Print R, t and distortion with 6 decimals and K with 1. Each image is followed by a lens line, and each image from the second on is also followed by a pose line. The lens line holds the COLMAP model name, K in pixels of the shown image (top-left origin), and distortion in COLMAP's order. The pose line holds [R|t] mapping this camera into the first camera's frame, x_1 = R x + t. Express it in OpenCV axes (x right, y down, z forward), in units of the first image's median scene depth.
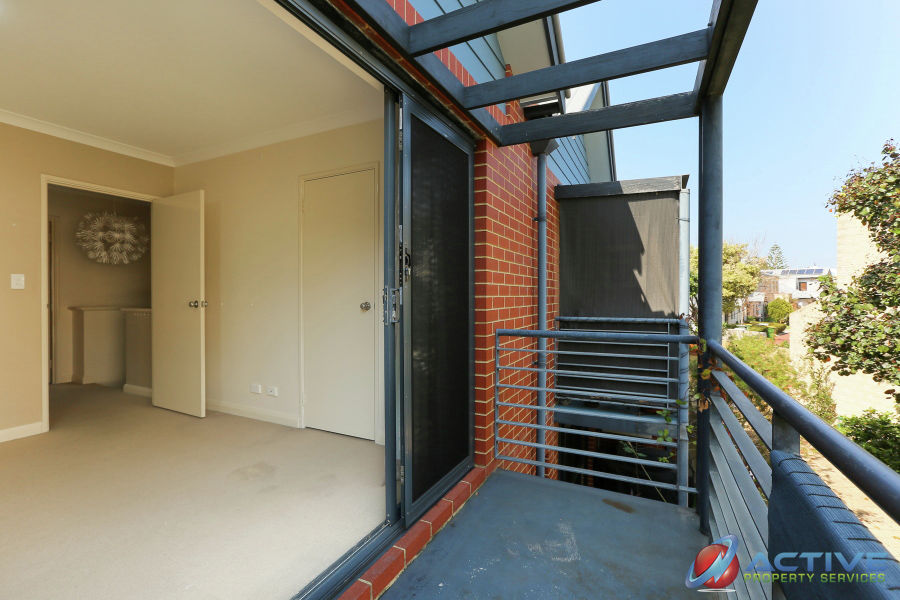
lens RADIAL K [[408.5, 0, 448.3], [0, 408.5, 296.7], [0, 0, 1]] dist [0.003626, 0.002478]
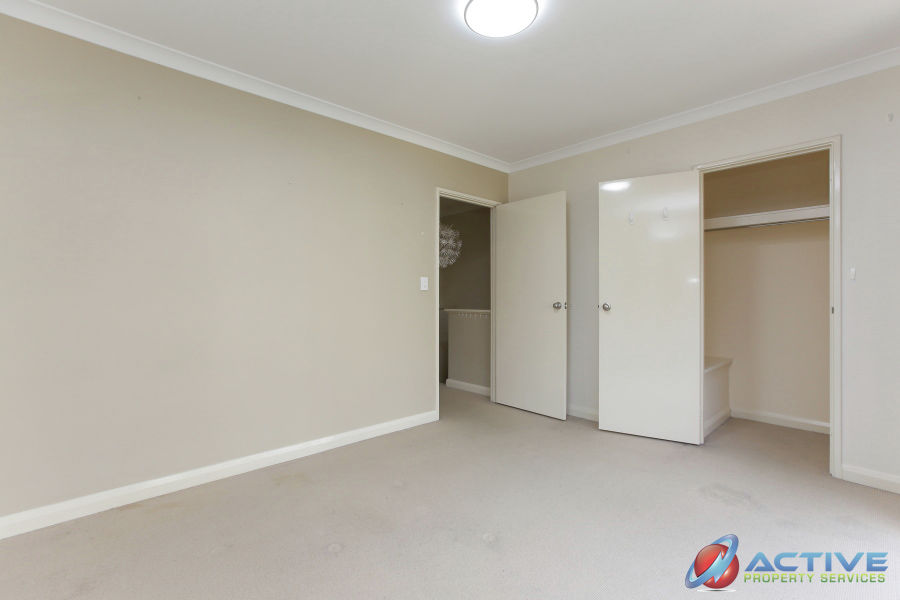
lens RADIAL K [[408.5, 0, 453.7], [0, 408.5, 295.6], [0, 0, 1]] dist [0.003626, 0.002478]
pose [[0.947194, -0.003460, -0.320643, -0.481031], [0.003366, 0.999994, -0.000846, -0.005658], [0.320644, -0.000278, 0.947200, -0.022694]]
